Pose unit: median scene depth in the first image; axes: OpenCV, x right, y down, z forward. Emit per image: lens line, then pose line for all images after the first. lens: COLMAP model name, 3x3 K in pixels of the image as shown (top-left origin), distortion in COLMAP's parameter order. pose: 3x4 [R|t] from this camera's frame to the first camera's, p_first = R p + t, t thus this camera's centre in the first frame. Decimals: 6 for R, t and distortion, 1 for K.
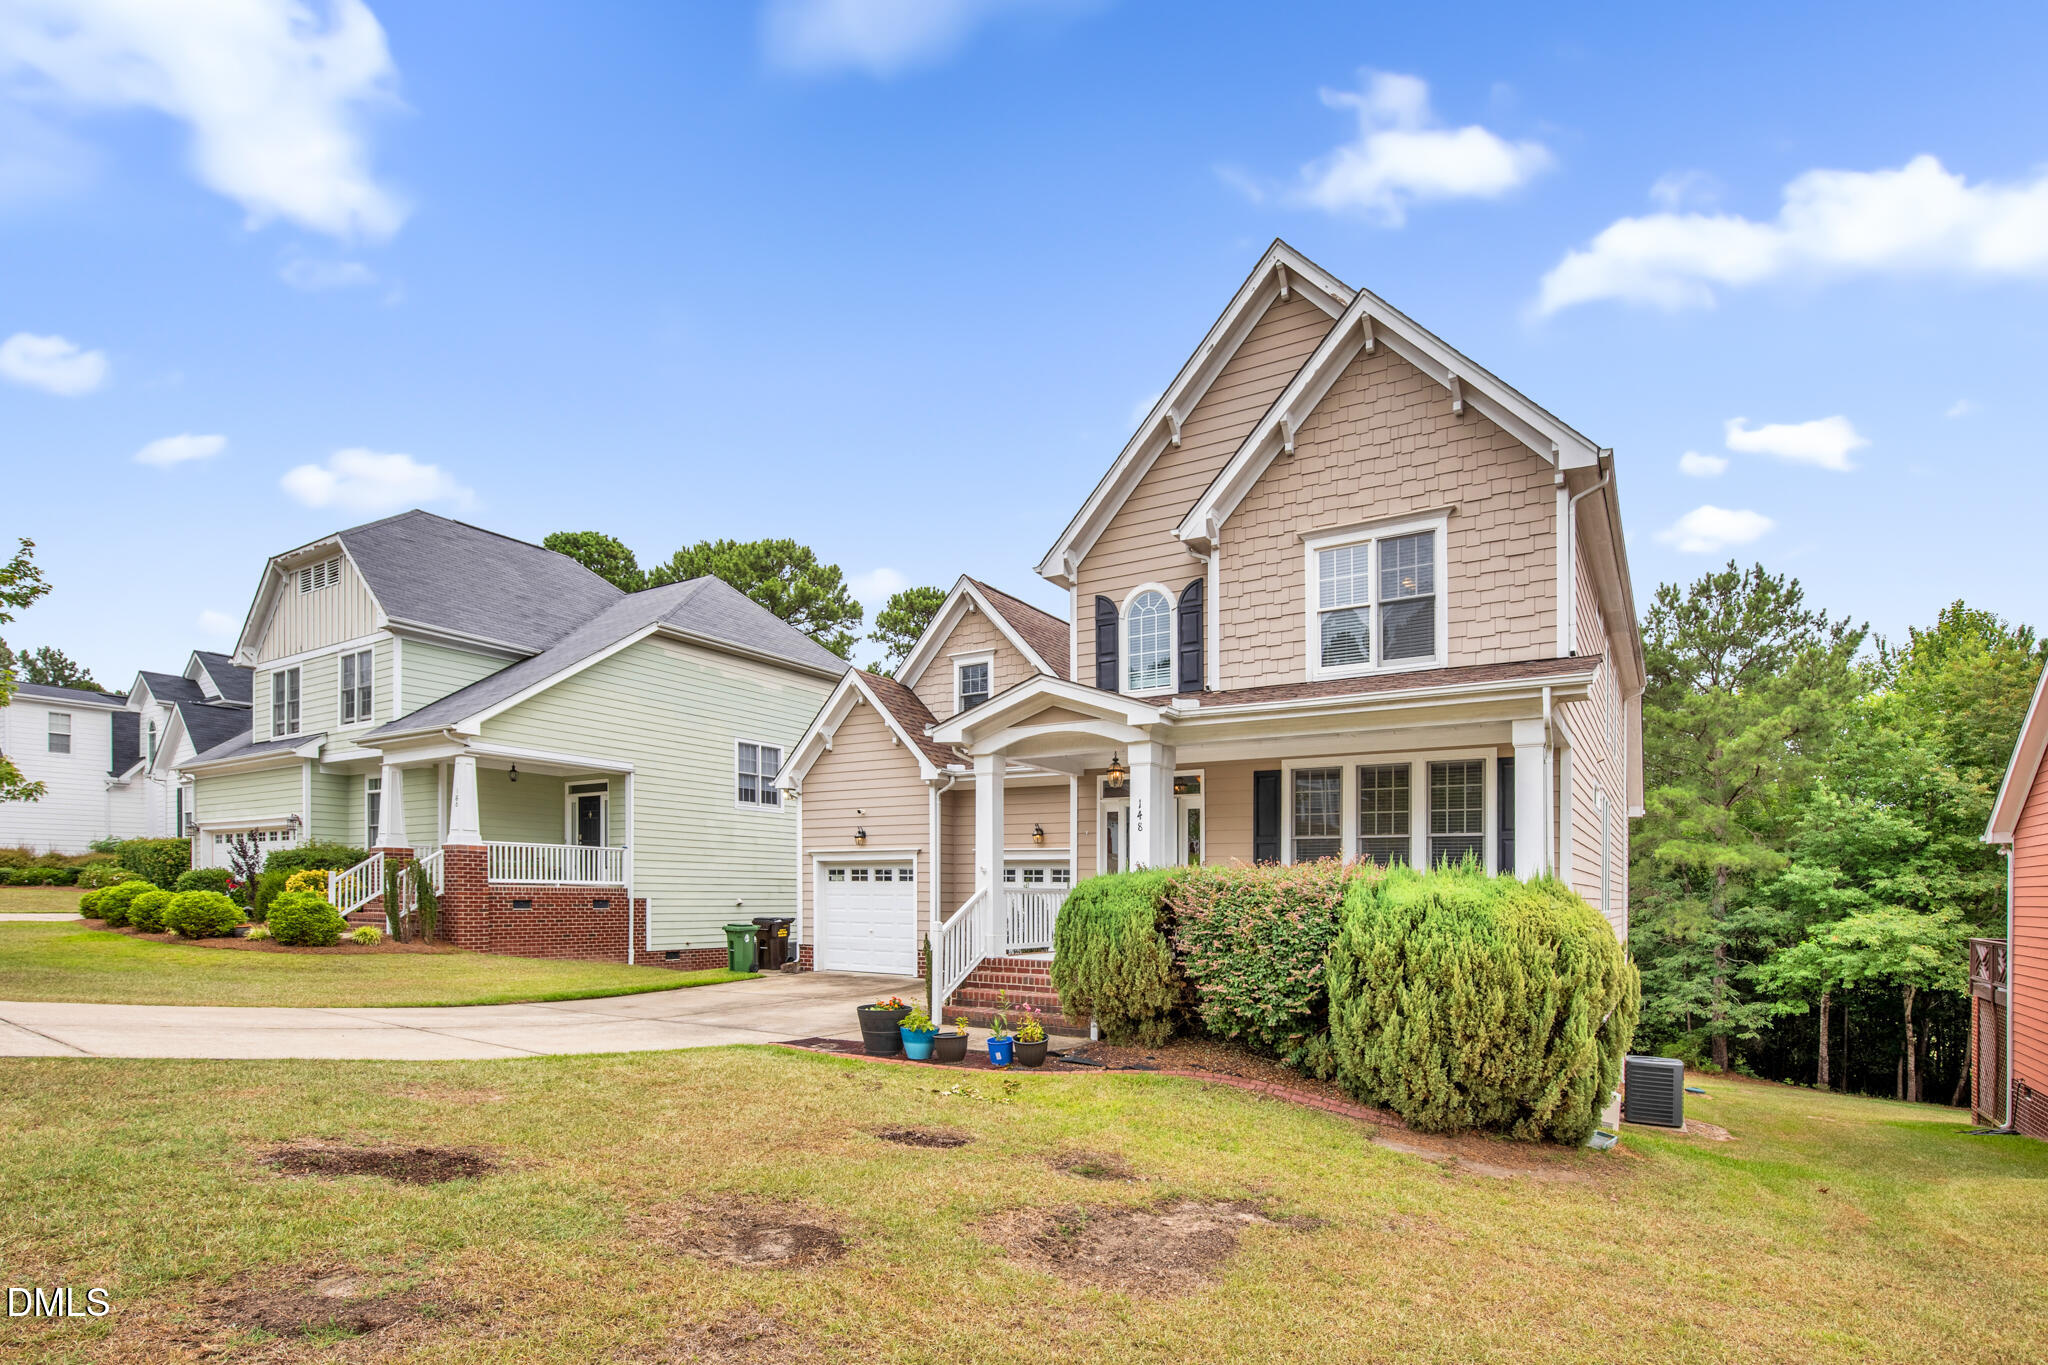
lens RADIAL K [[1009.8, 0, 1068.8], [0, 1009.8, 826.4], [0, 0, 1]] dist [-0.003830, -0.000293]
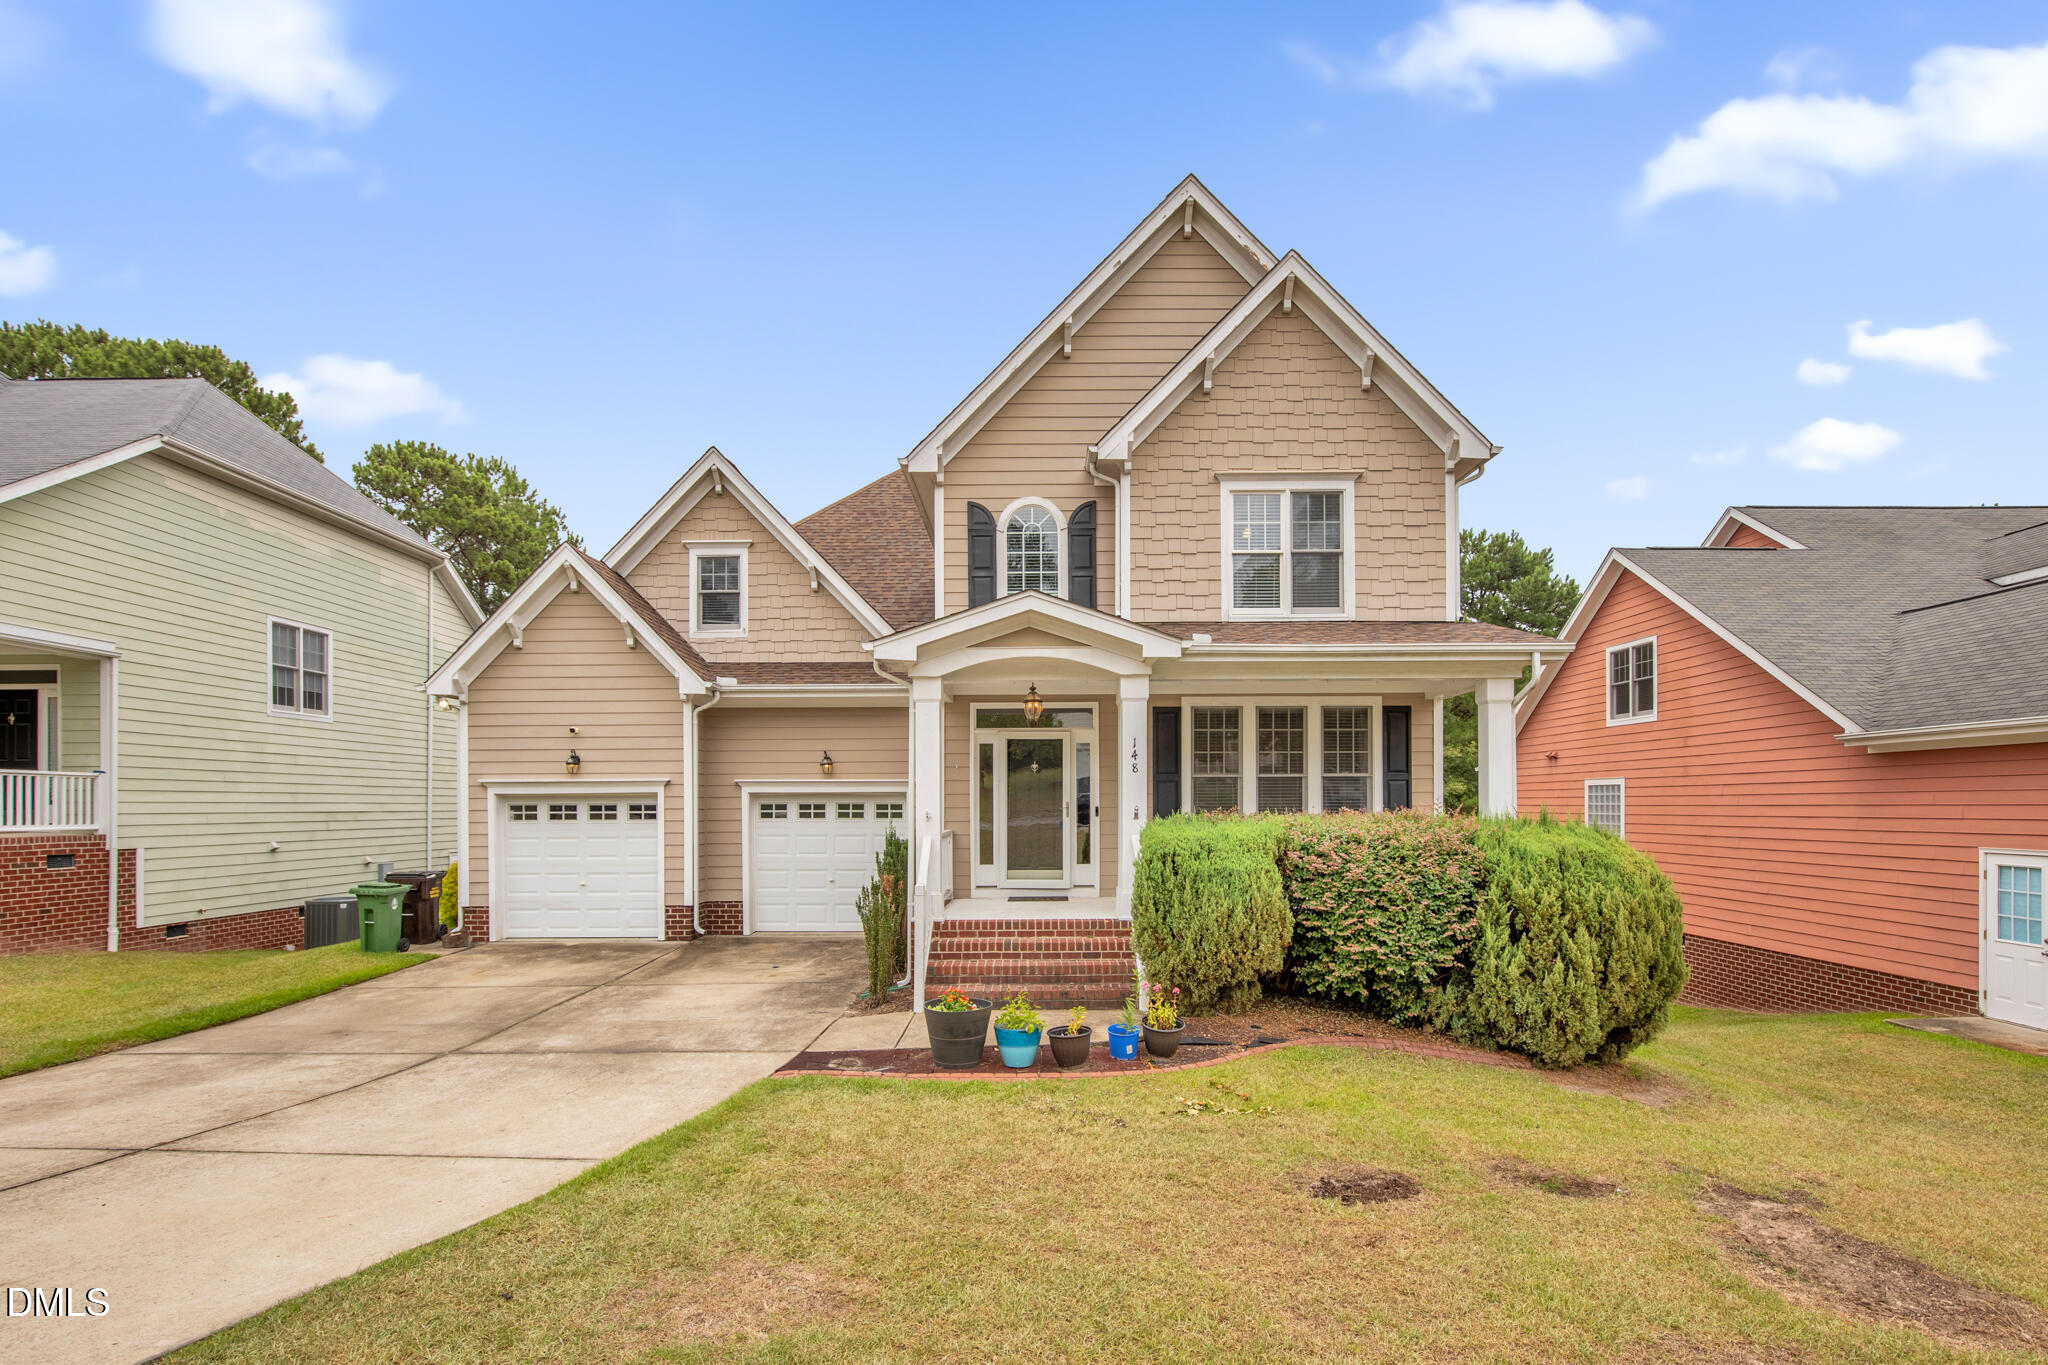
lens RADIAL K [[978.0, 0, 1042.6], [0, 978.0, 731.6], [0, 0, 1]] dist [-0.008877, -0.000480]
pose [[0.857706, 0.023842, 0.513588, -0.399624], [-0.020947, 0.999715, -0.011426, -0.017941], [-0.513714, -0.000958, 0.857961, 0.247802]]
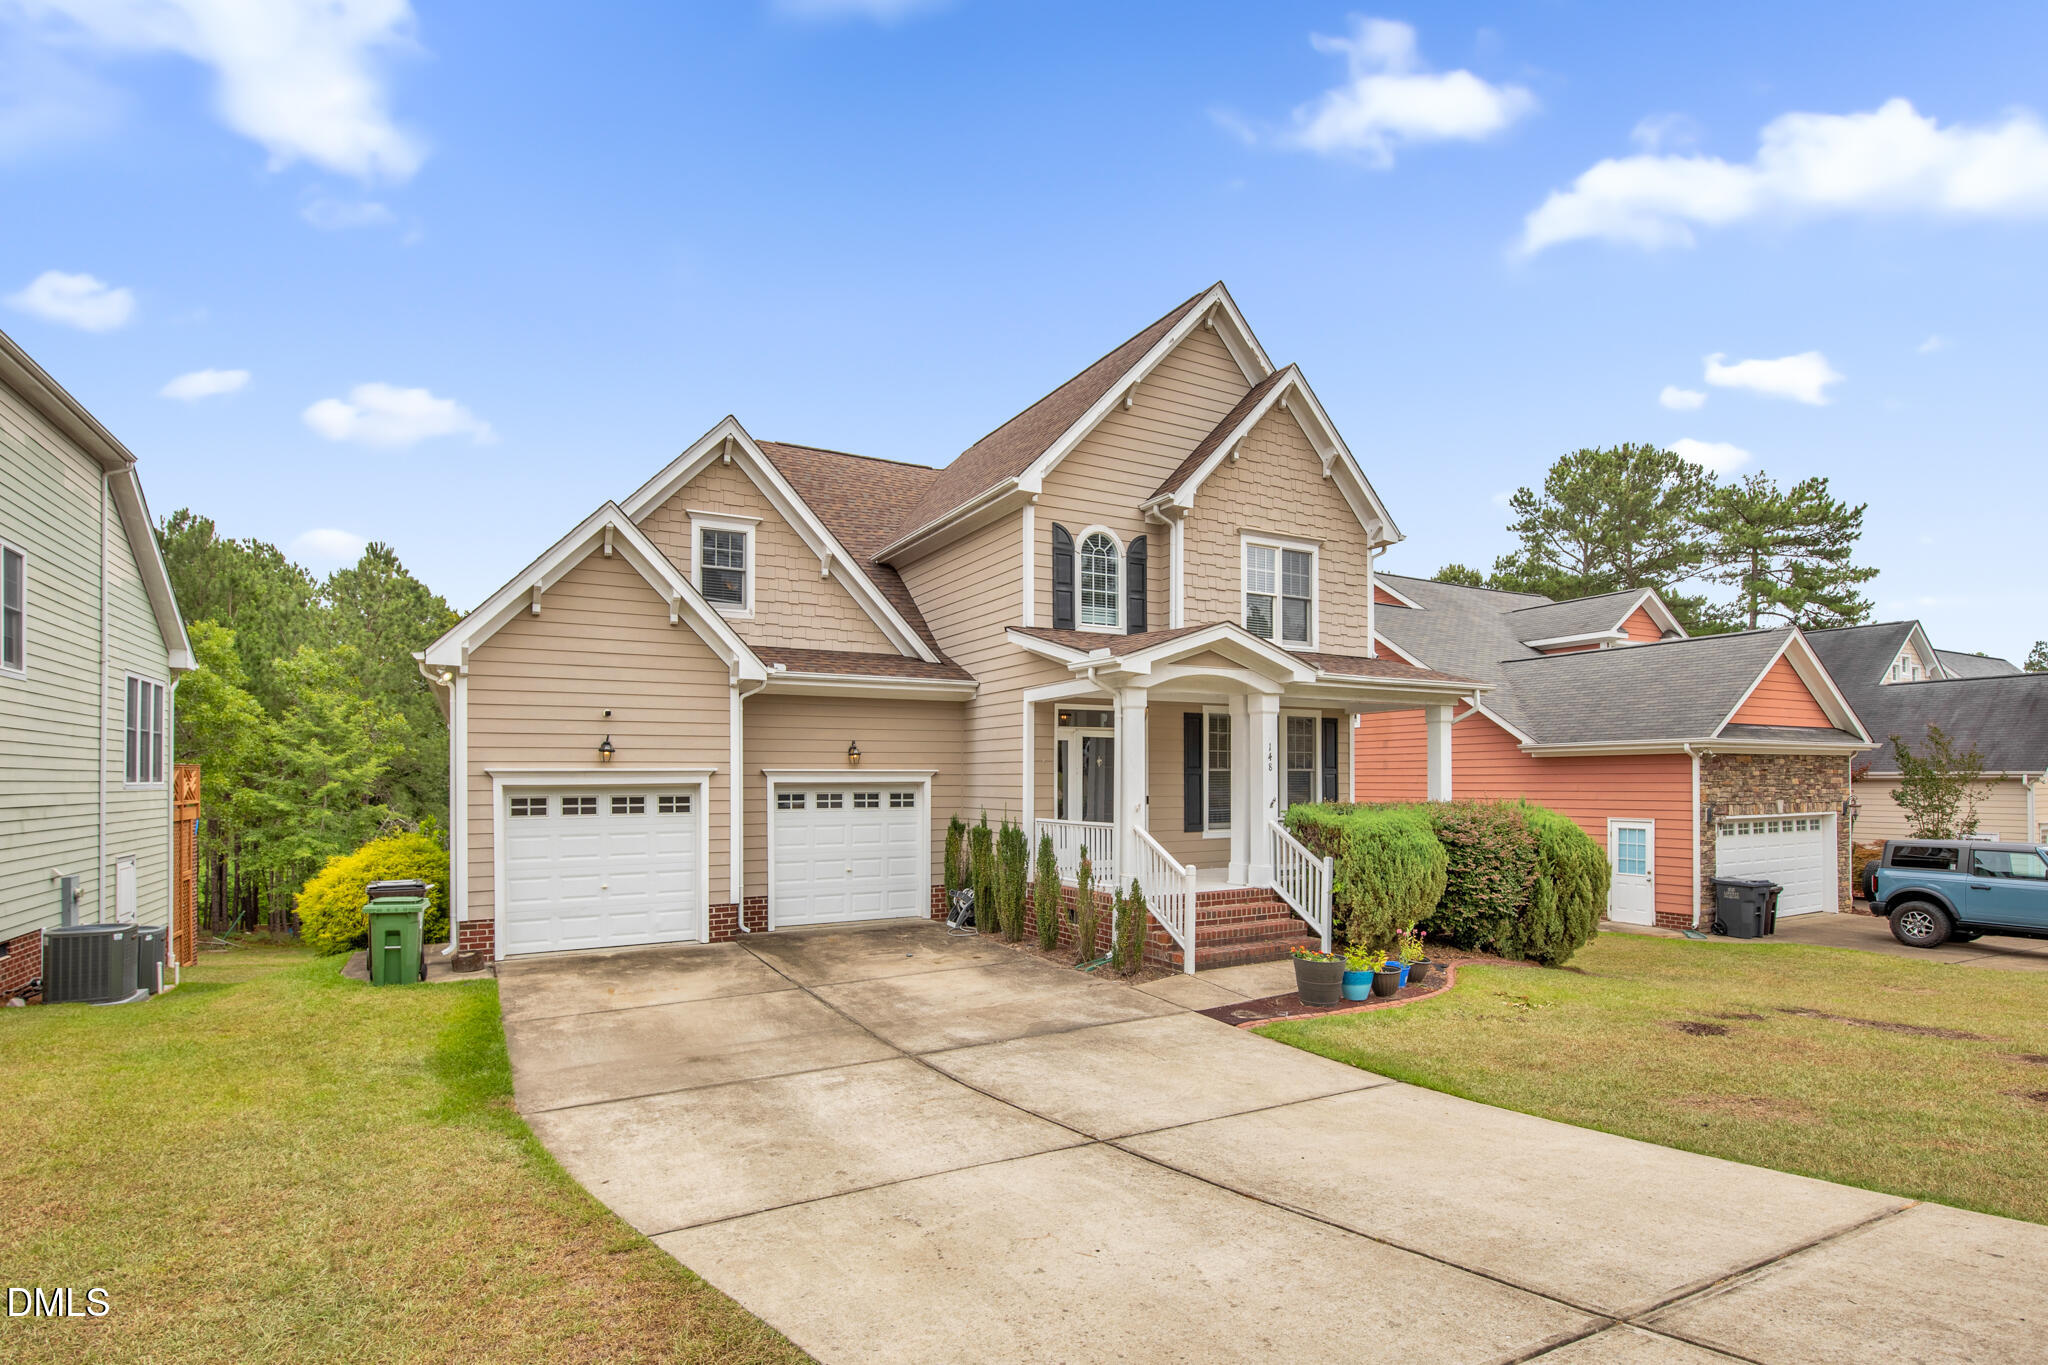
lens RADIAL K [[970.8, 0, 1040.5], [0, 970.8, 697.2], [0, 0, 1]] dist [-0.005934, -0.000548]
pose [[0.495414, 0.060429, 0.866553, -0.894661], [-0.048737, 0.997940, -0.041728, -0.017385], [-0.867289, -0.021560, 0.497338, 0.592993]]
